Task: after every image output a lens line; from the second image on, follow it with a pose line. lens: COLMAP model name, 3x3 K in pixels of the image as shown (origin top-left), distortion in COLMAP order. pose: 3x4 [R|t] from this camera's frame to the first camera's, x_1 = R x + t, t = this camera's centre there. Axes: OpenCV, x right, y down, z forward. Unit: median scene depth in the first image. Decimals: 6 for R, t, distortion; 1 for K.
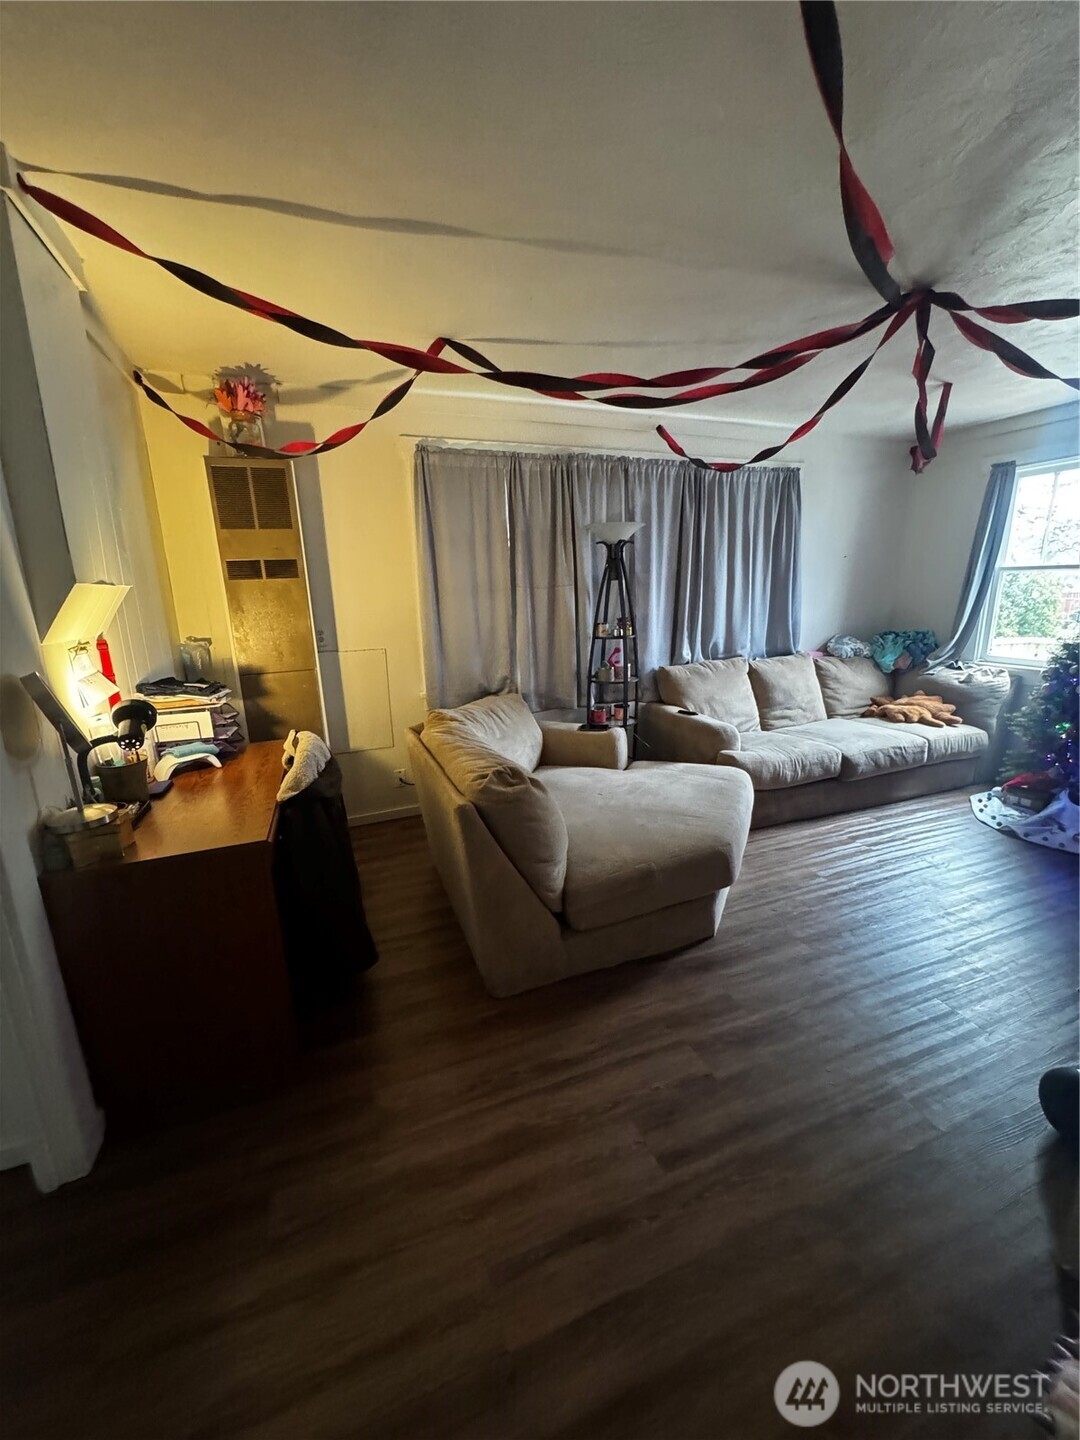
lens RADIAL K [[577.9, 0, 537.6], [0, 577.9, 720.5], [0, 0, 1]] dist [0.000742, 0.000373]
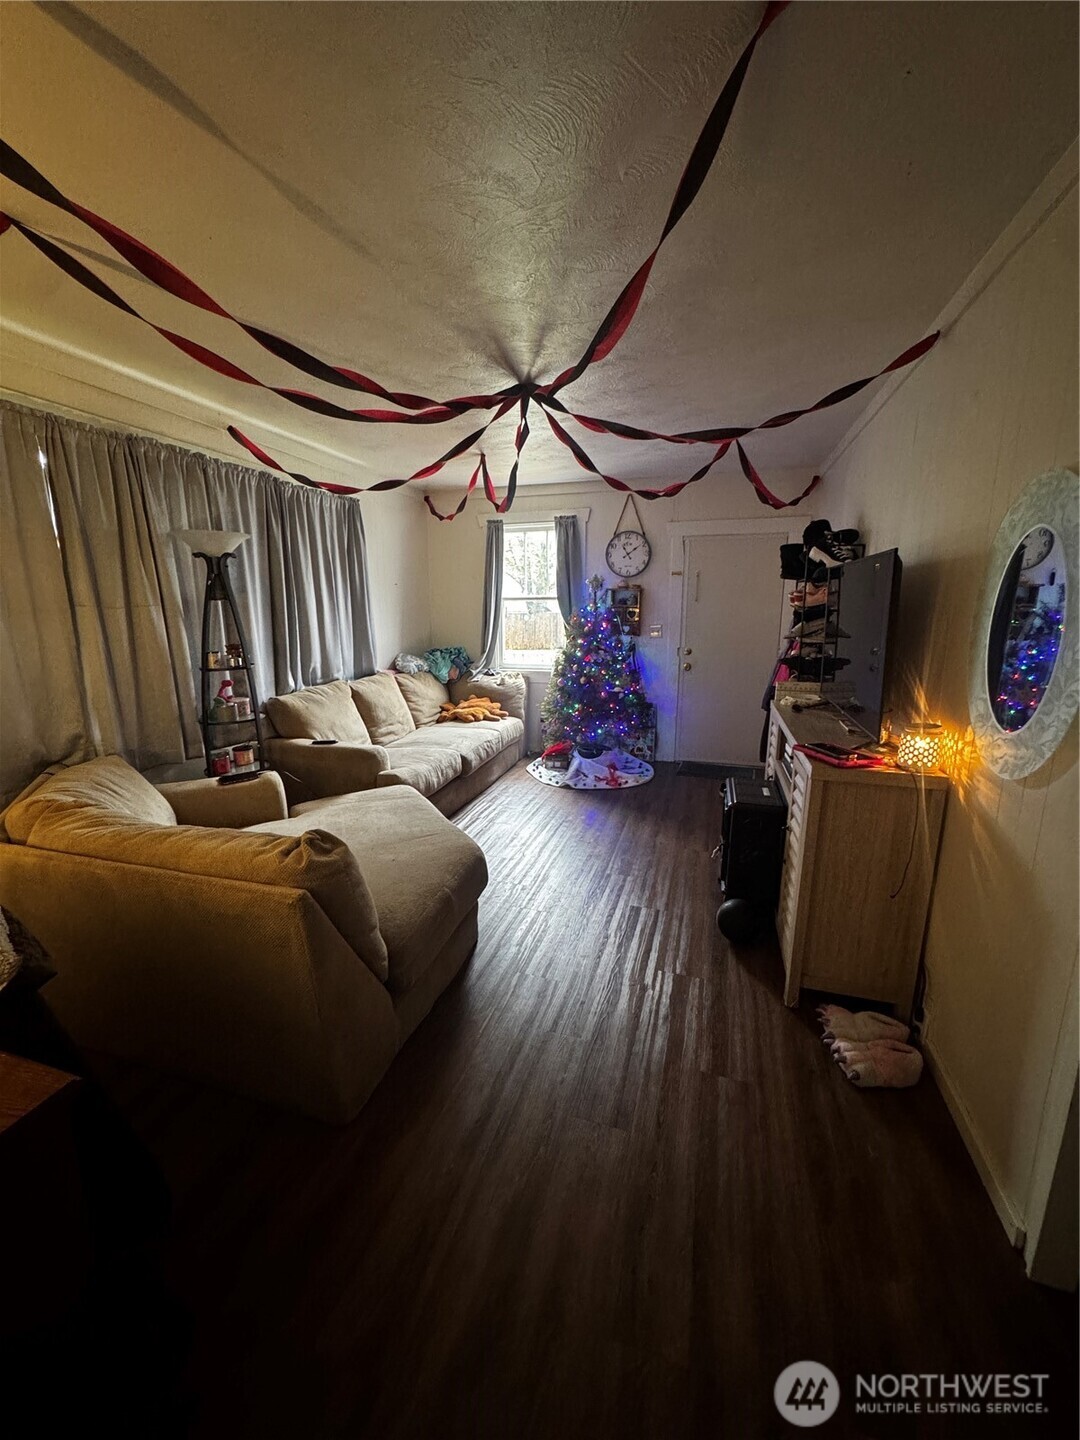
lens RADIAL K [[577.9, 0, 538.7], [0, 577.9, 724.0], [0, 0, 1]] dist [0.000742, 0.000373]
pose [[0.616032, -0.142408, 0.774741, -0.244611], [0.170972, 0.984249, 0.044971, -0.024965], [-0.768943, 0.104755, 0.630677, 0.134023]]
